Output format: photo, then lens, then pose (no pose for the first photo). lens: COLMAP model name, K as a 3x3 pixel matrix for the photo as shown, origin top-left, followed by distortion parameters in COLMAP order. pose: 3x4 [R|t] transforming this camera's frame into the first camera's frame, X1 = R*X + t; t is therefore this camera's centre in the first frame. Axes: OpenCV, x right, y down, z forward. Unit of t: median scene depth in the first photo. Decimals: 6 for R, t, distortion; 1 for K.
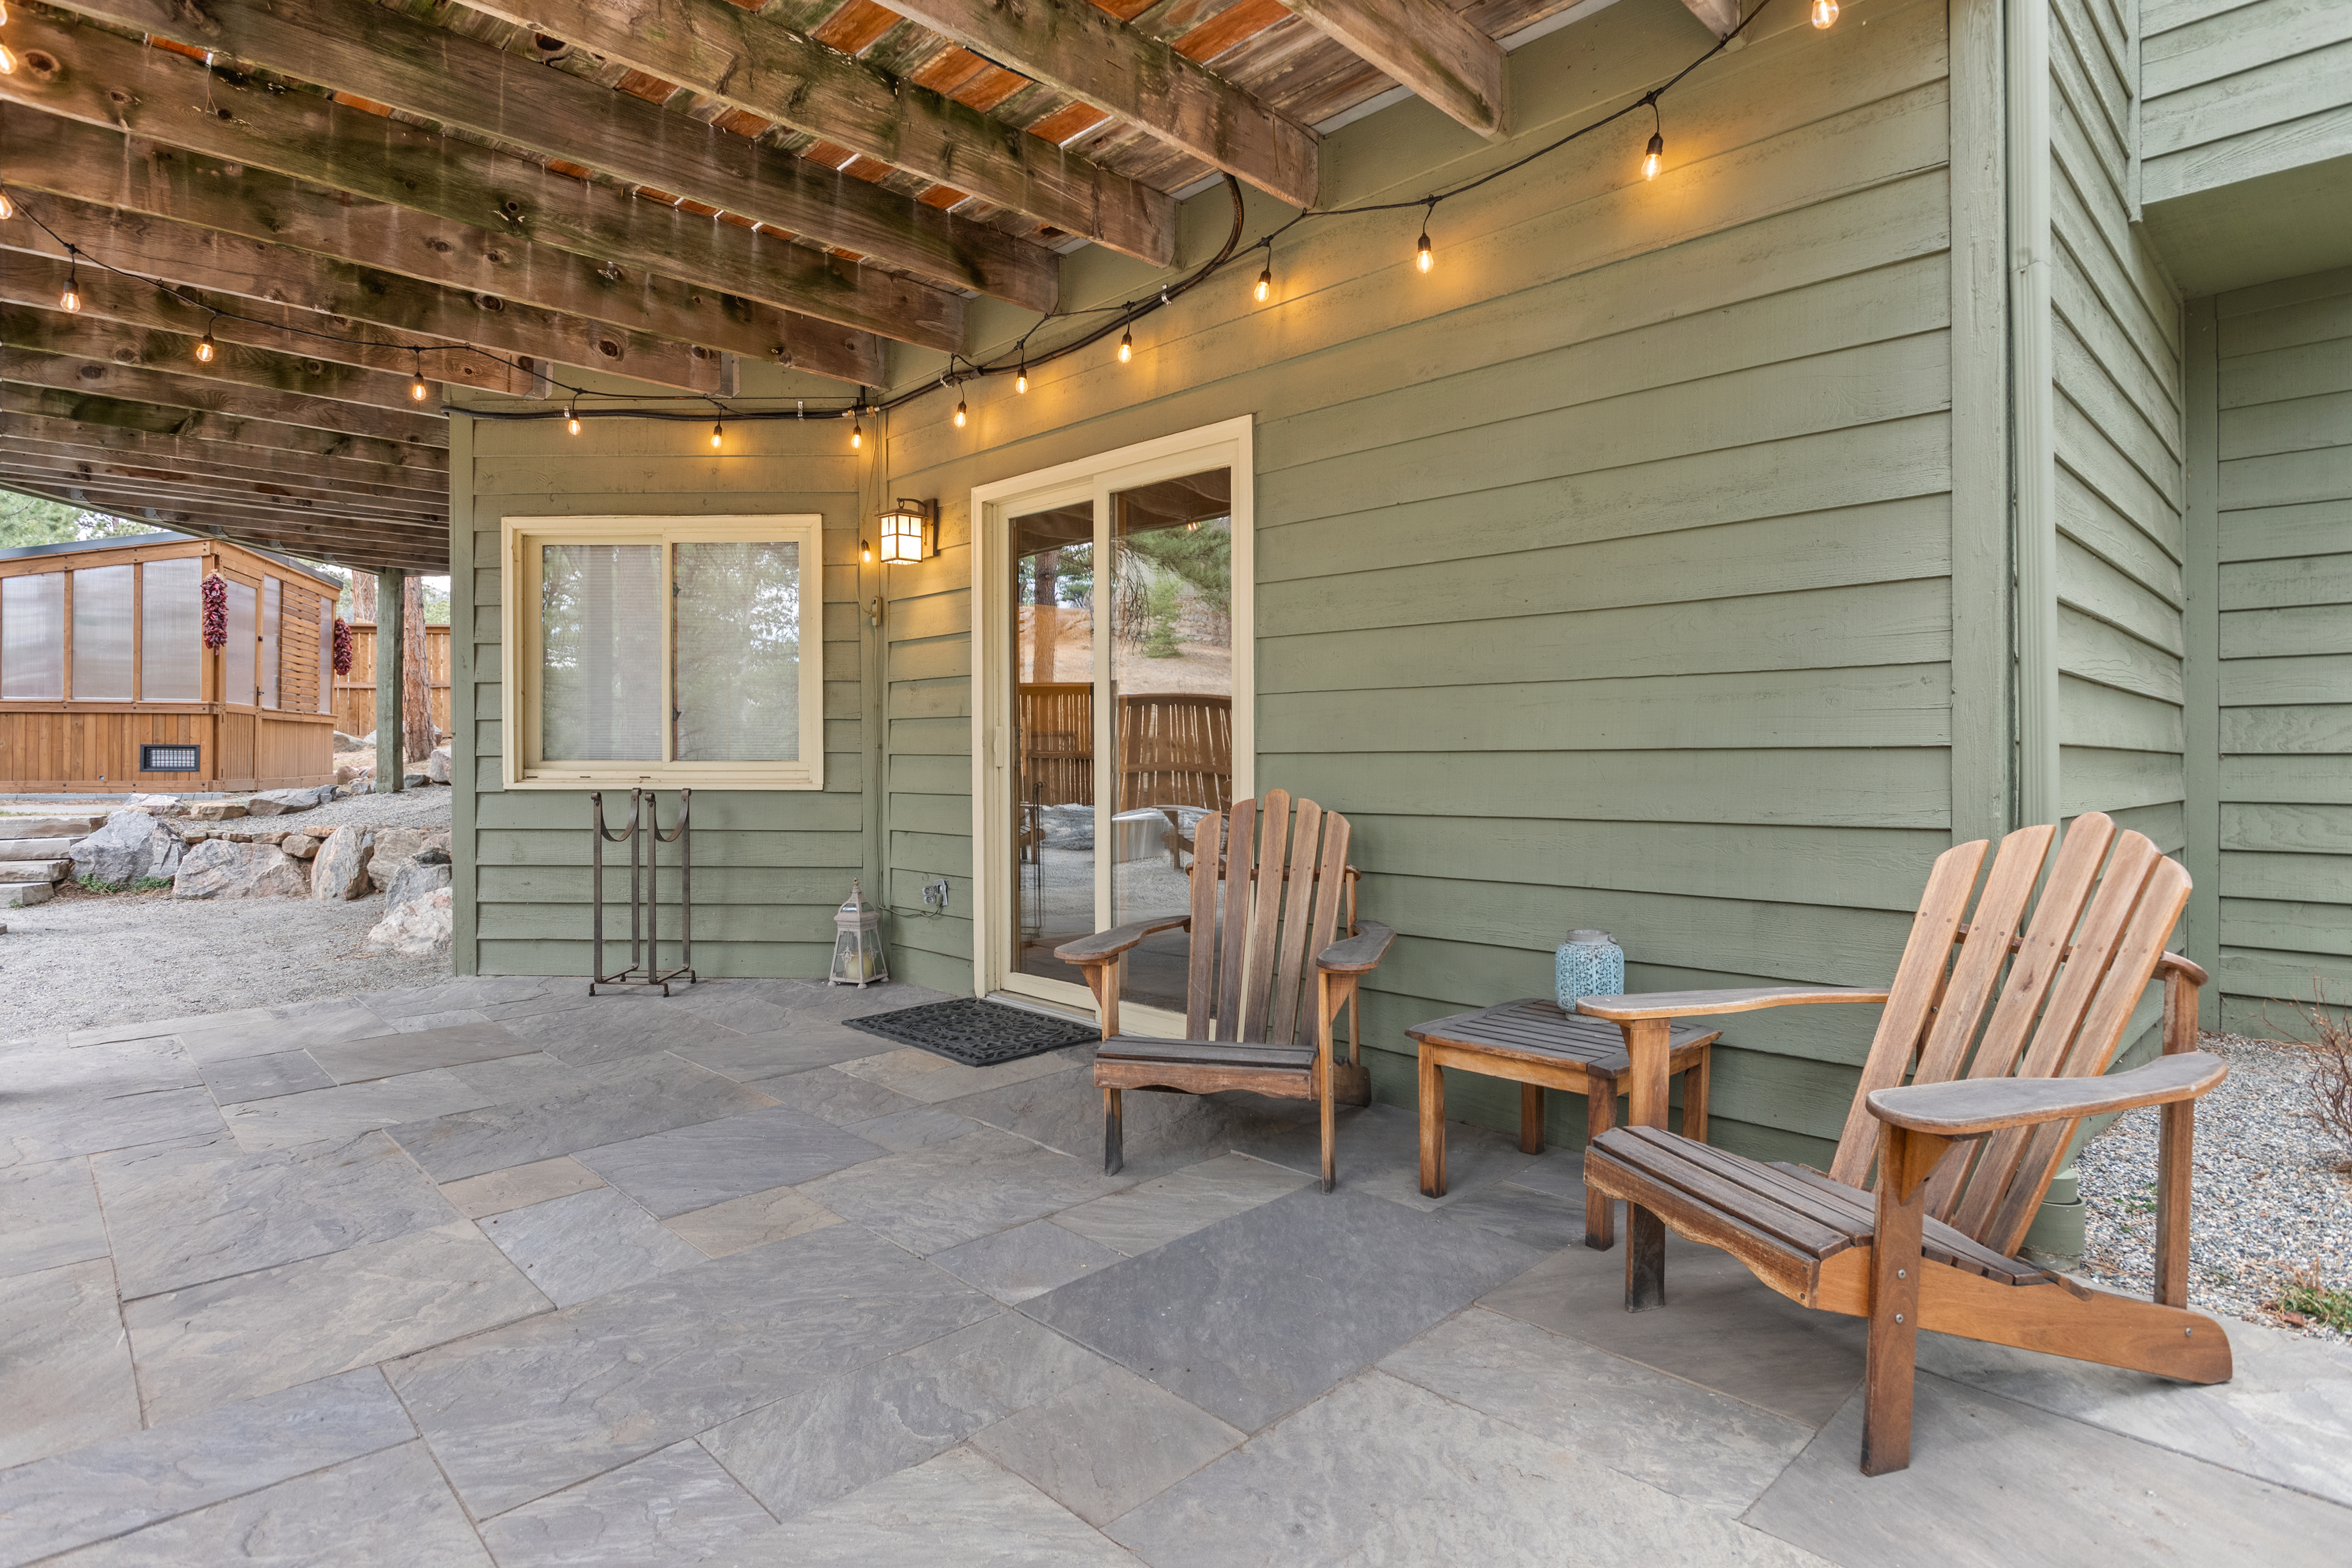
lens RADIAL K [[1239.9, 0, 1176.0], [0, 1239.9, 784.0], [0, 0, 1]] dist [-0.035733, -0.000080]
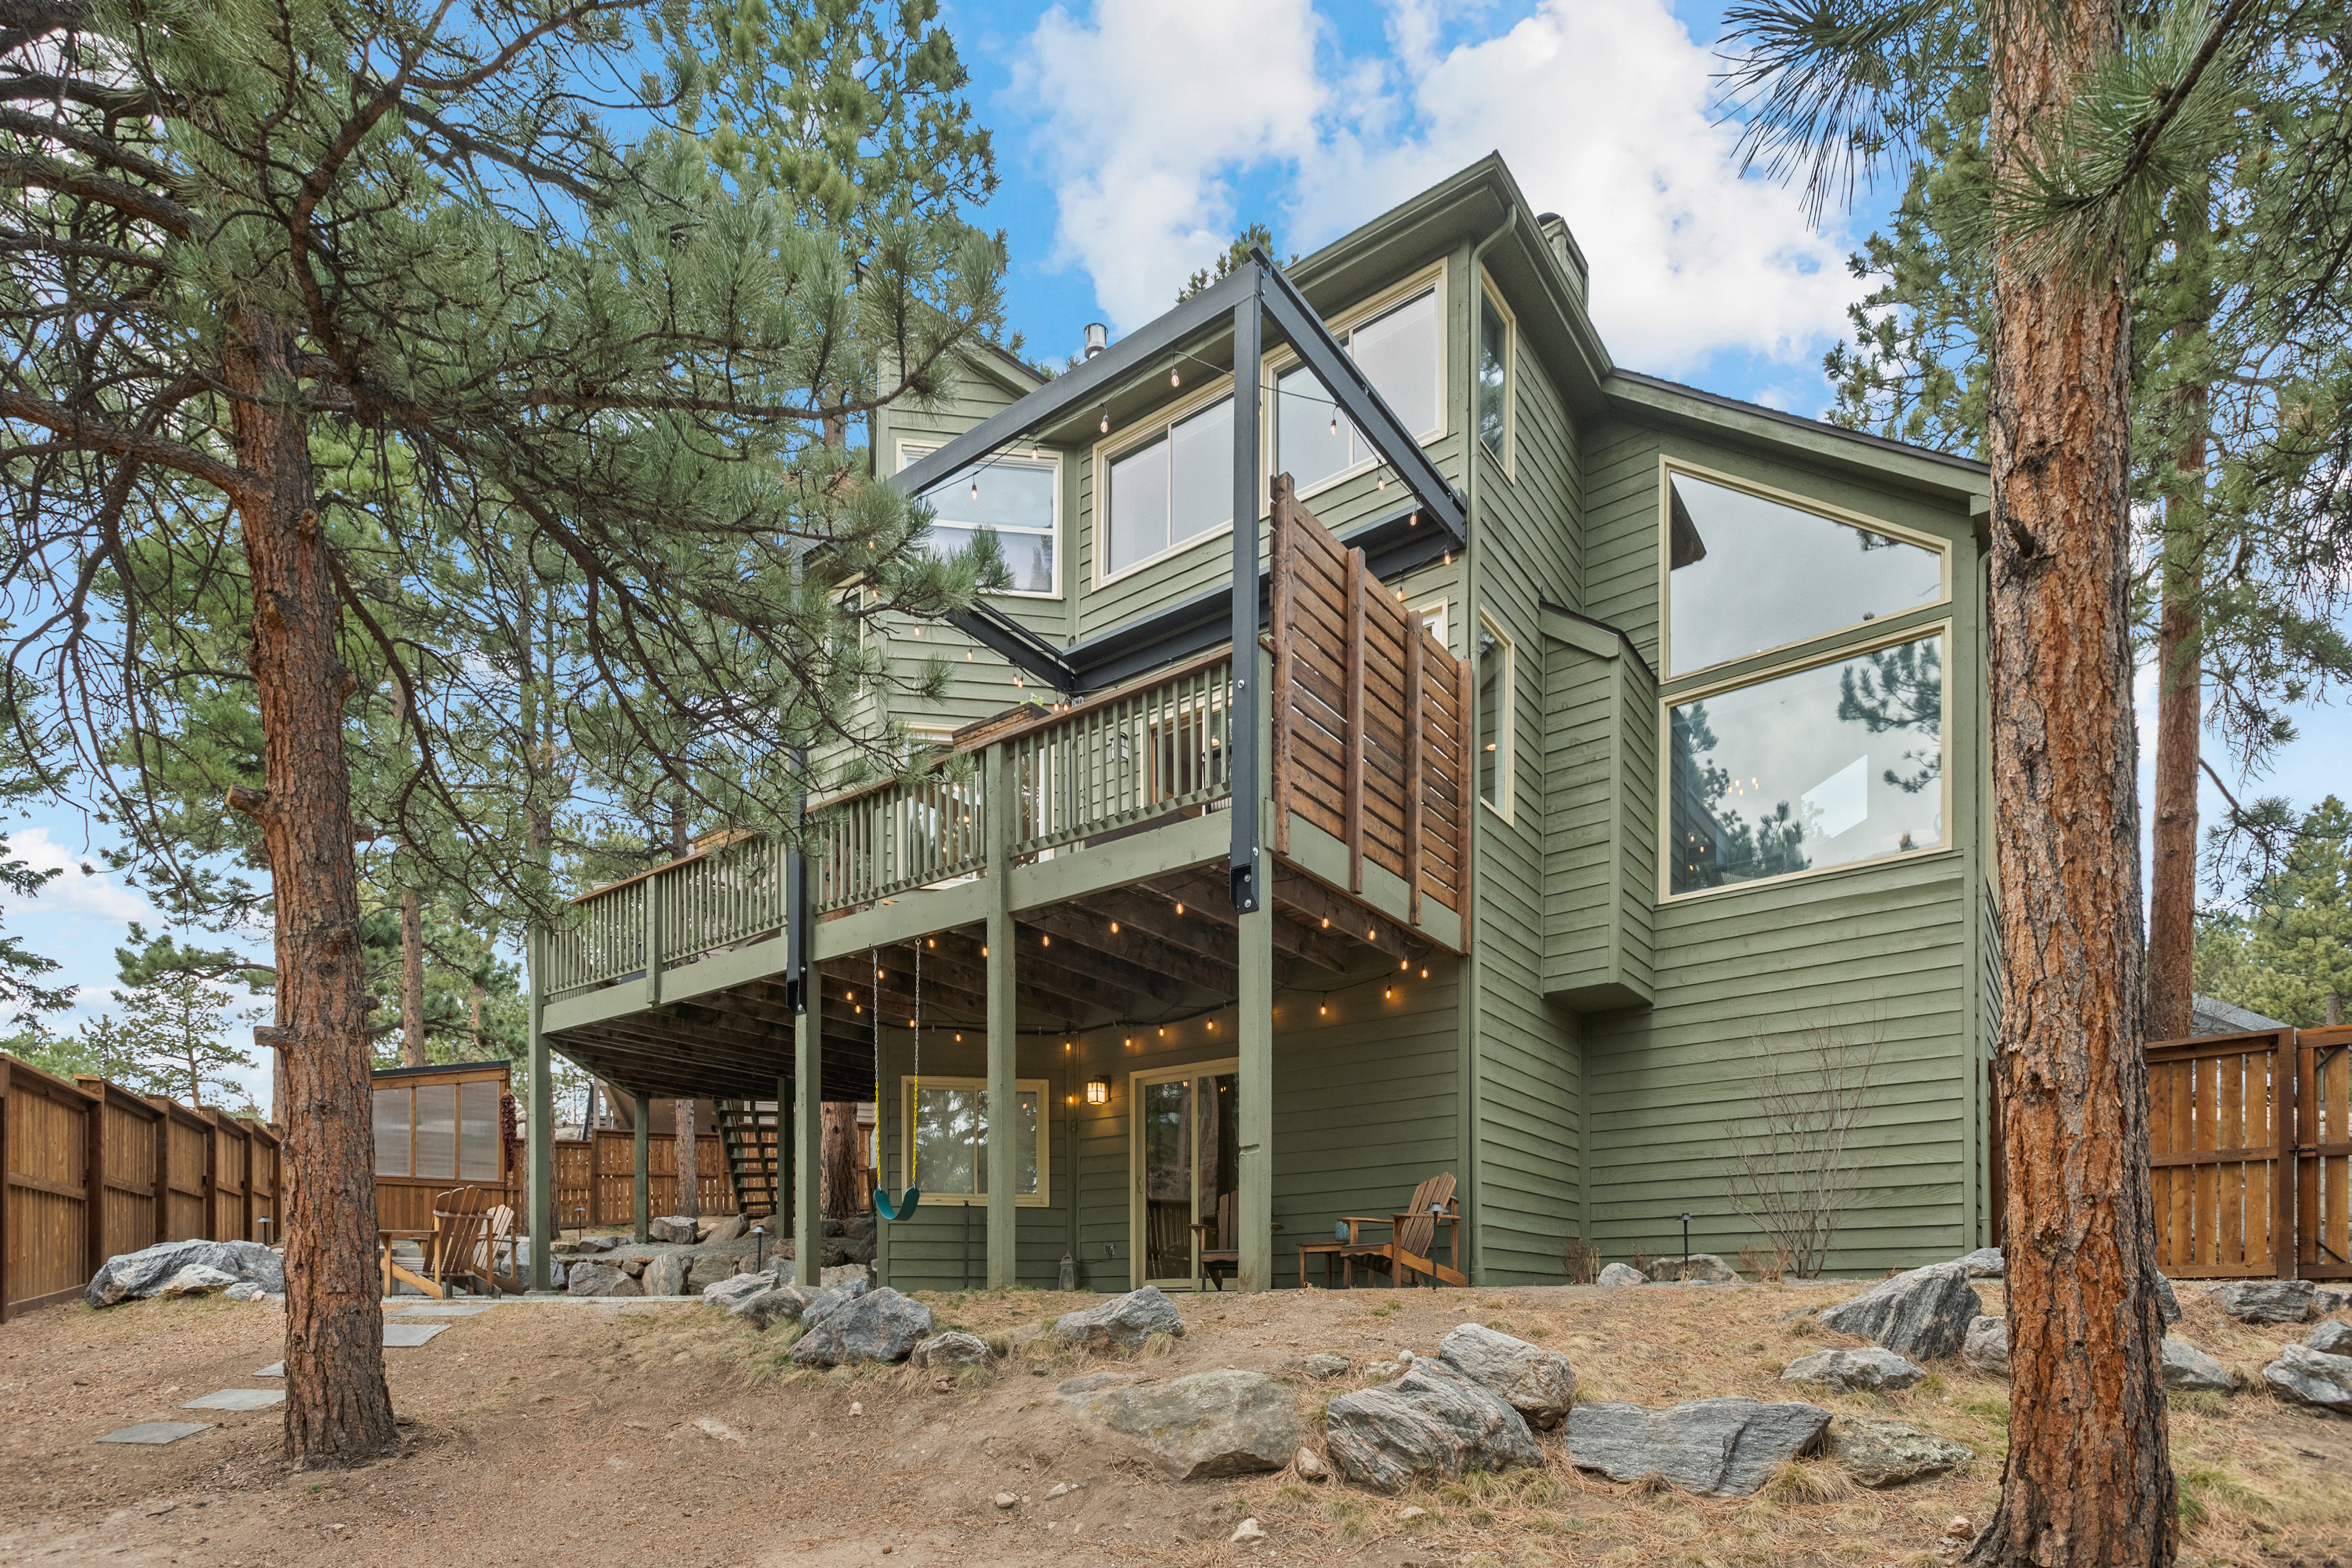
lens RADIAL K [[1150.2, 0, 1176.0], [0, 1150.2, 784.0], [0, 0, 1]] dist [0.017764, -0.000077]
pose [[0.988476, 0.067479, 0.135508, -0.417808], [-0.000954, 0.897910, -0.440179, 0.249503], [-0.151377, 0.434977, 0.887626, -1.276452]]
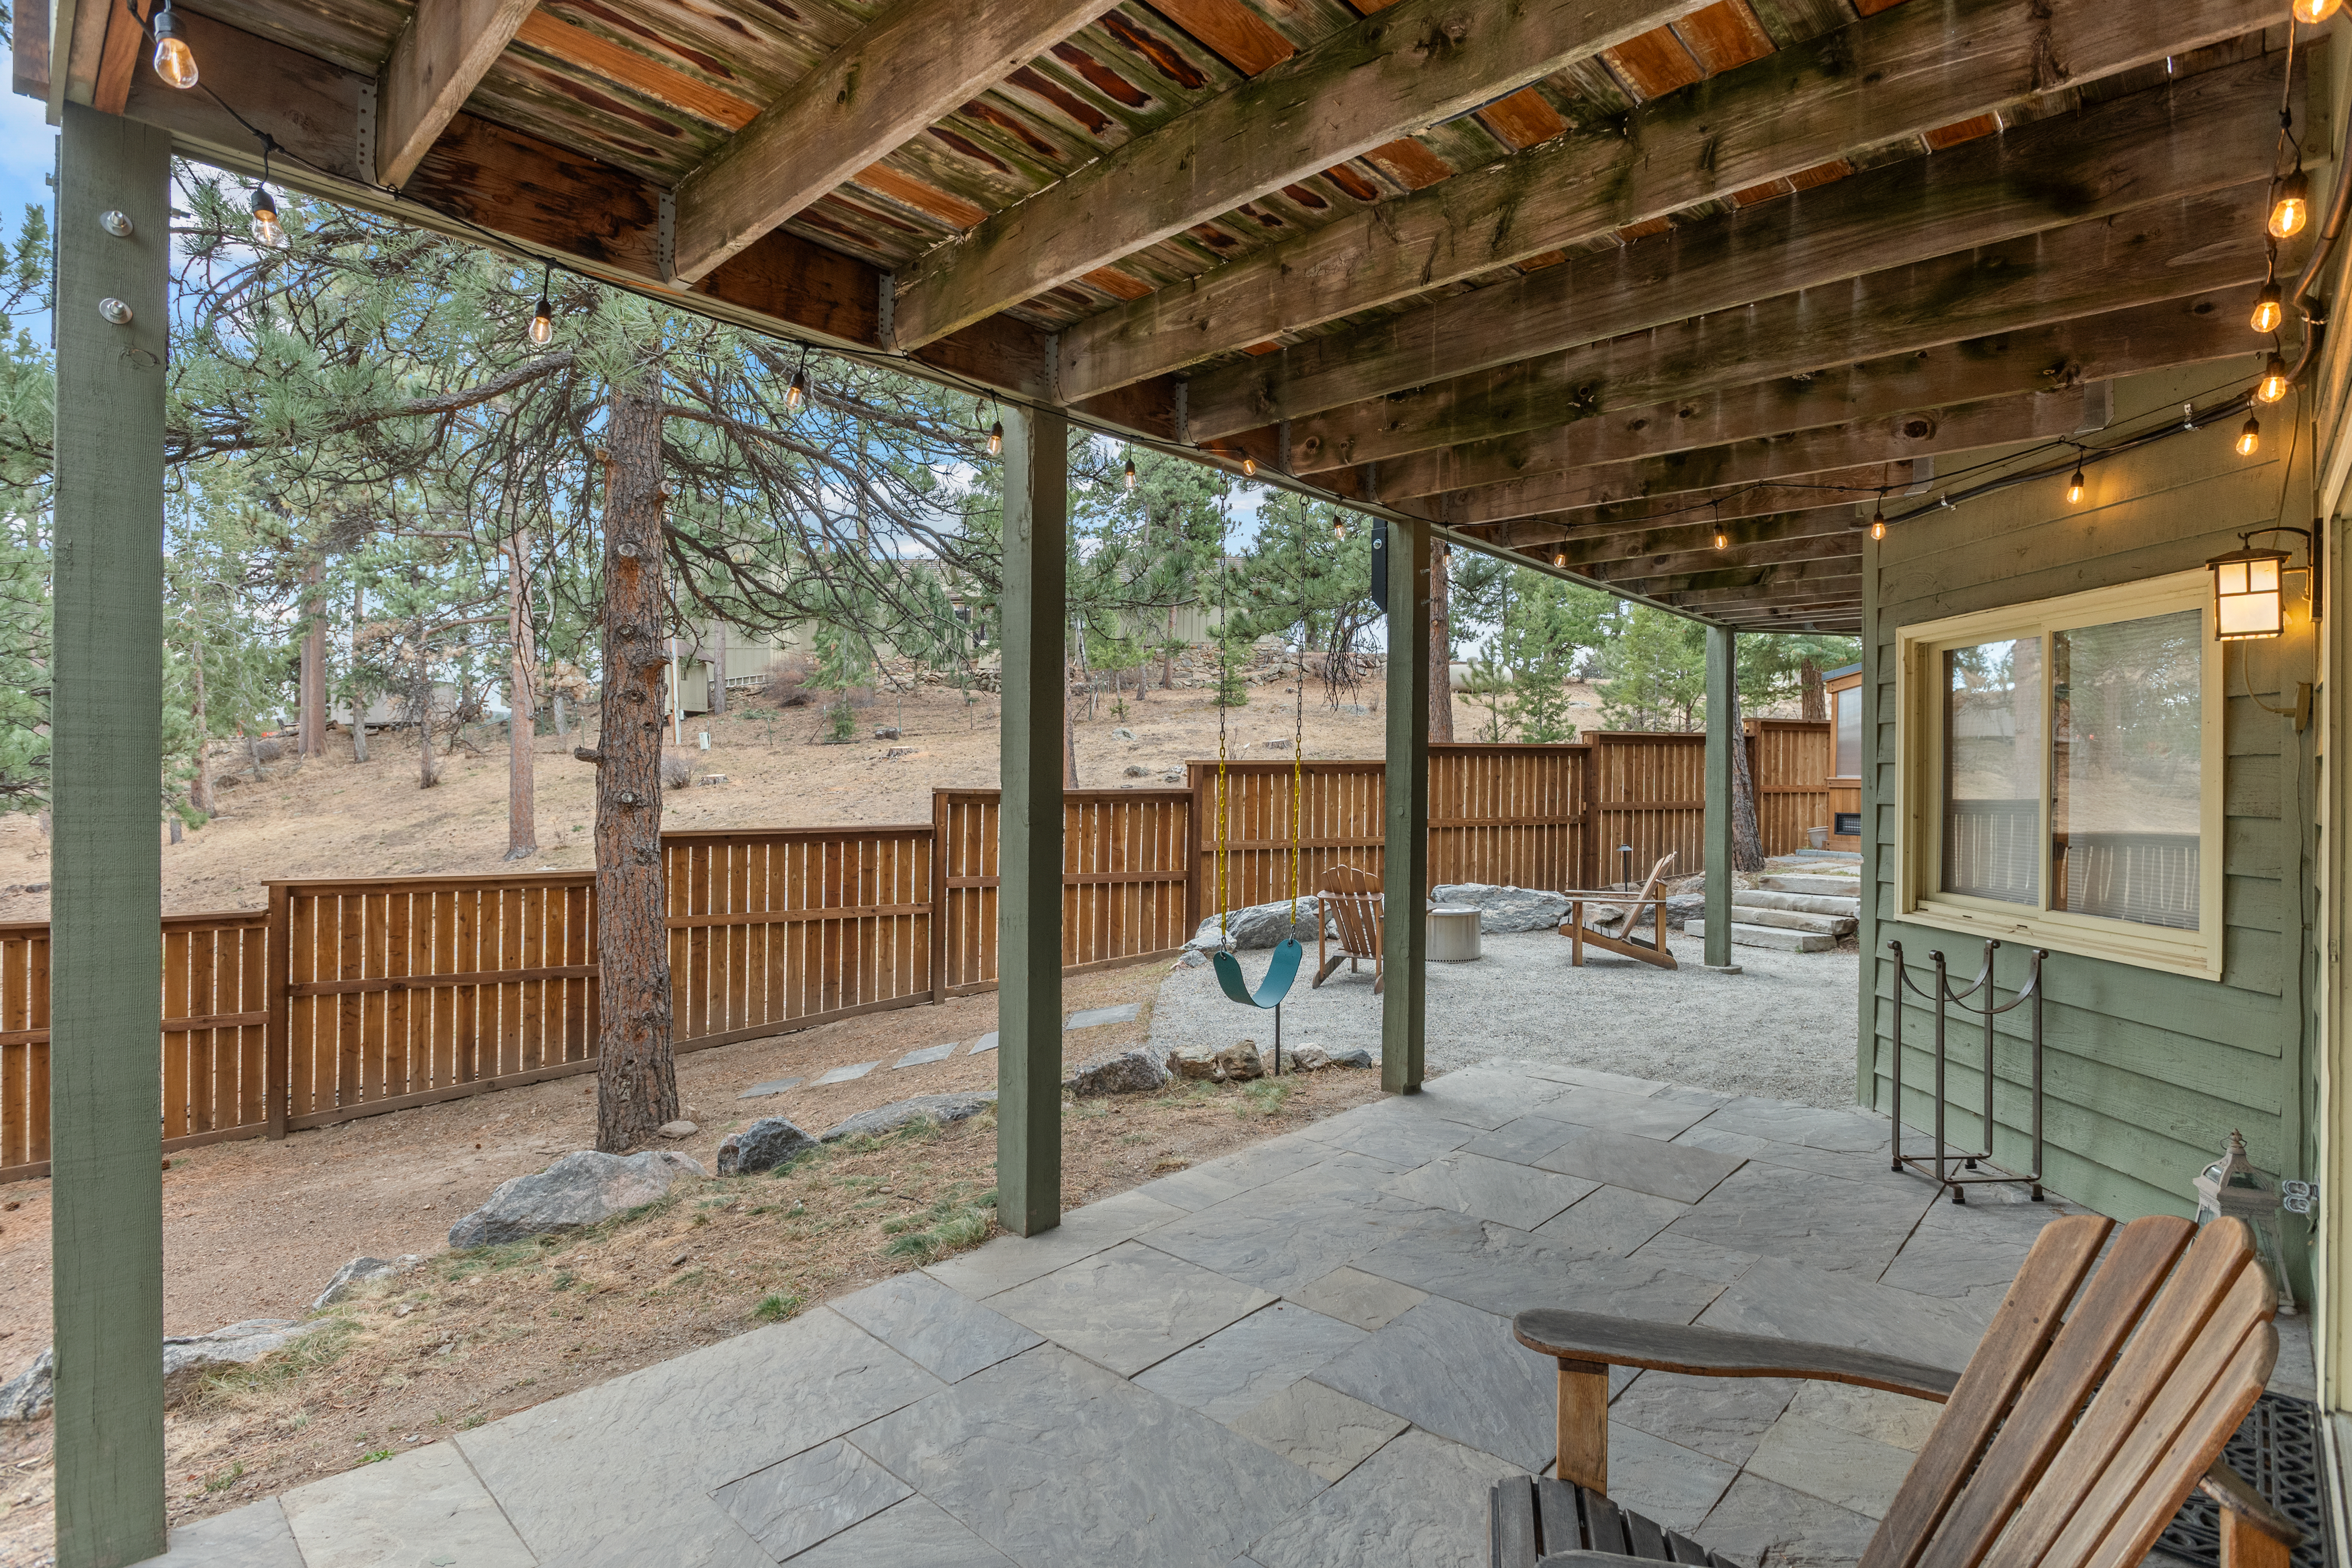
lens RADIAL K [[1137.1, 0, 1173.5], [0, 1137.1, 773.6], [0, 0, 1]] dist [-0.016494, -0.000148]
pose [[0.033845, -0.003598, -0.999421, 0.292669], [-0.030093, 0.999536, -0.004617, -0.086233], [0.998974, 0.030232, 0.033721, 0.423238]]
